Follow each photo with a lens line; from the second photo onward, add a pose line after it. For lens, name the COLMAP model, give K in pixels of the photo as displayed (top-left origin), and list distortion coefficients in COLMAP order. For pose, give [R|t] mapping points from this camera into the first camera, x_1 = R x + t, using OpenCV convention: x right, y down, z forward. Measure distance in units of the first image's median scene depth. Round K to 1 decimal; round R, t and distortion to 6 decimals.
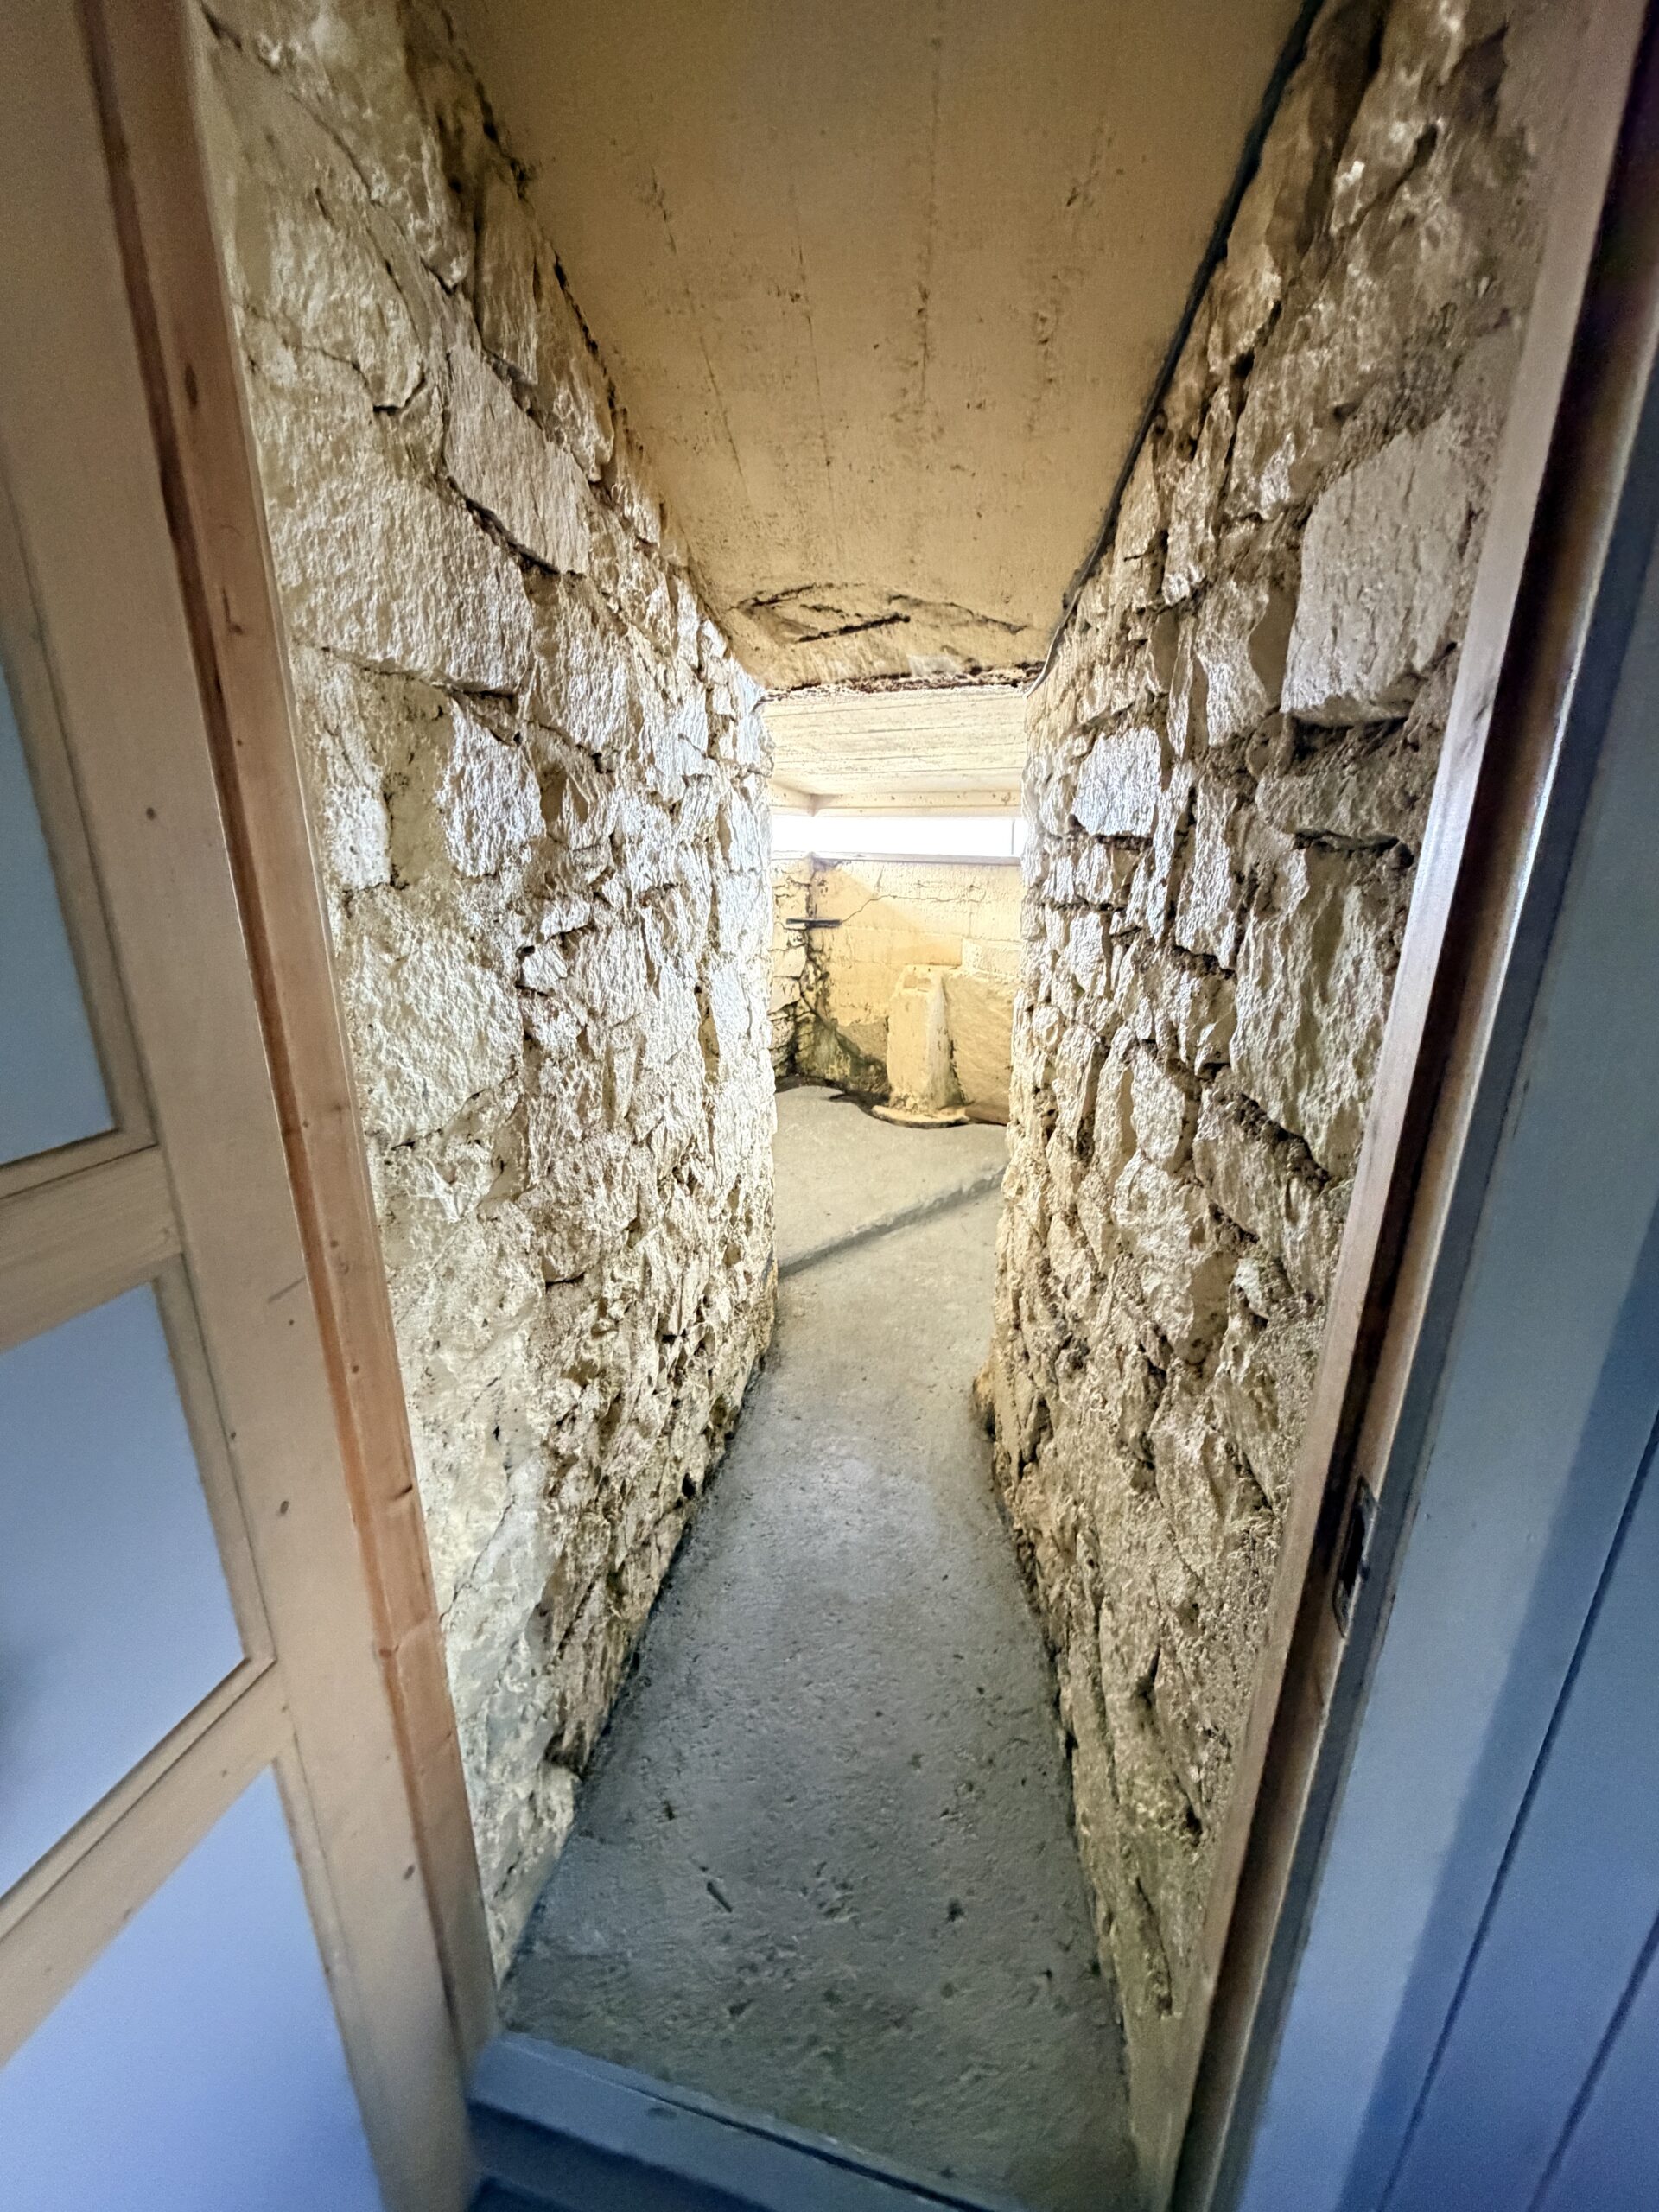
lens RADIAL K [[893.0, 0, 833.3], [0, 893.0, 1111.4], [0, 0, 1]] dist [0.000210, -0.000003]
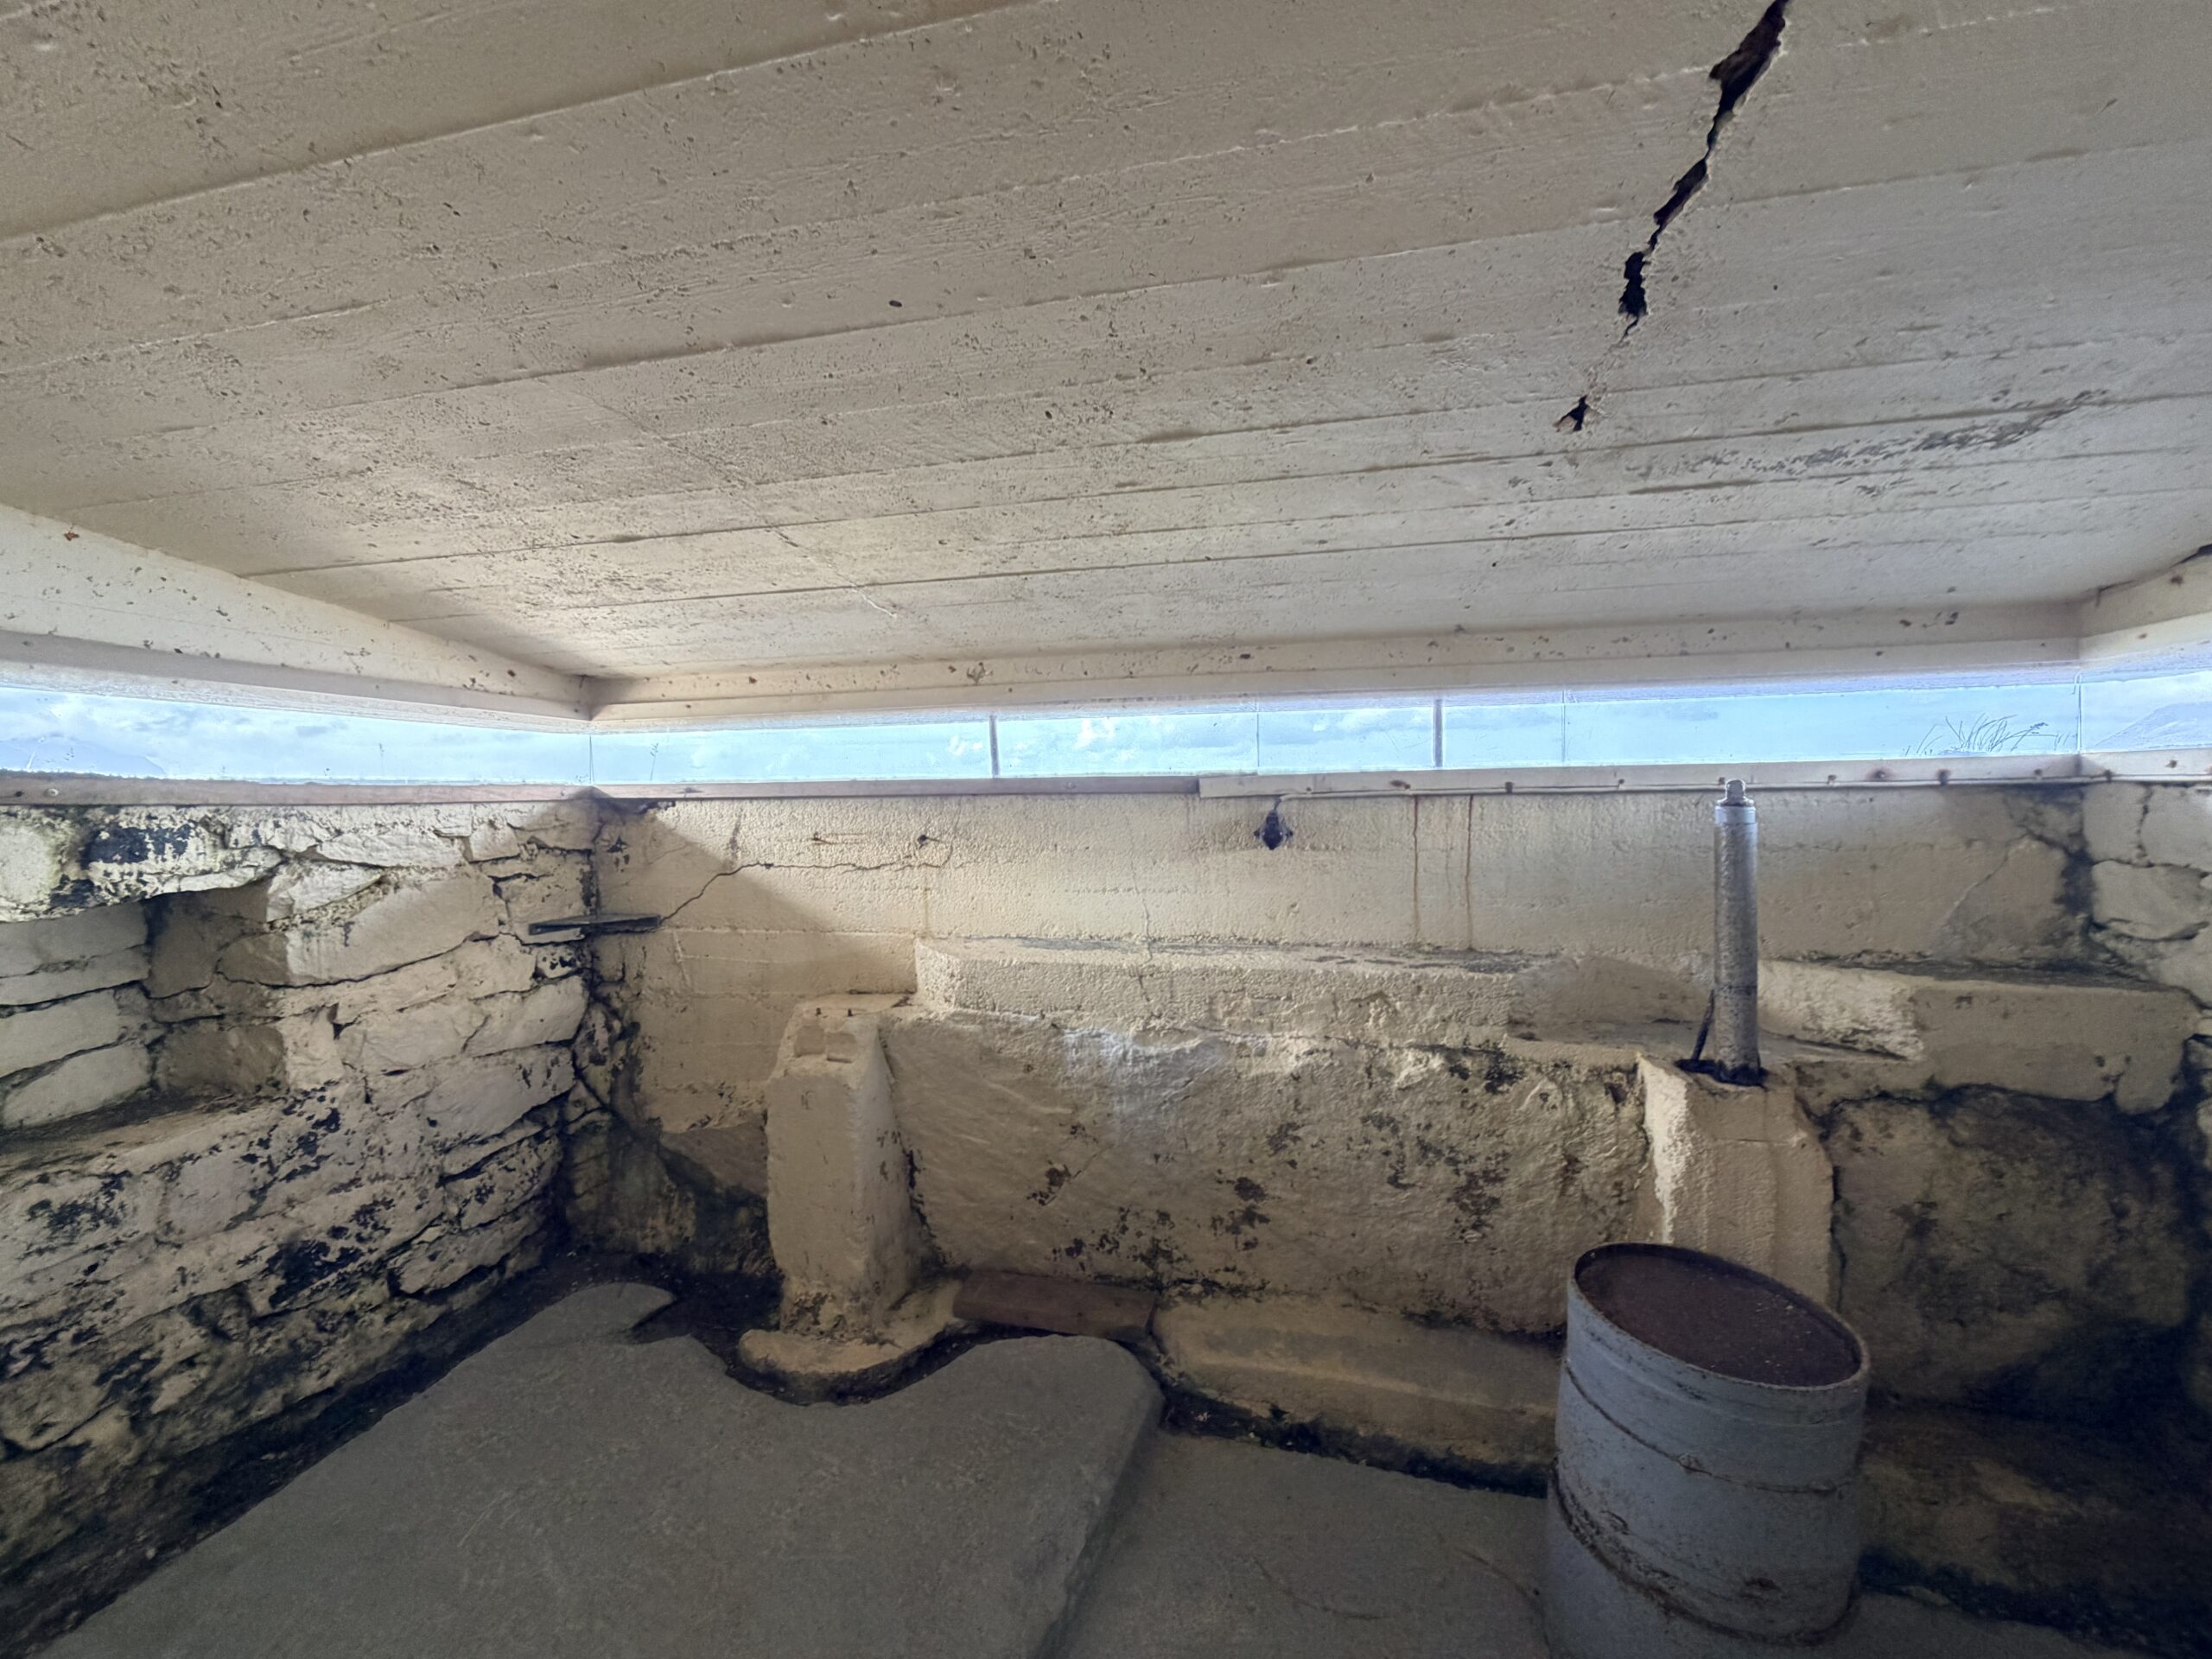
lens RADIAL K [[893.0, 0, 1104.0], [0, 893.0, 825.6], [0, 0, 1]] dist [0.000210, -0.000003]
pose [[0.925054, -0.045346, 0.377119, 0.051434], [0.140427, 0.963333, -0.228626, -0.112258], [-0.352924, 0.264449, 0.897503, 0.444147]]
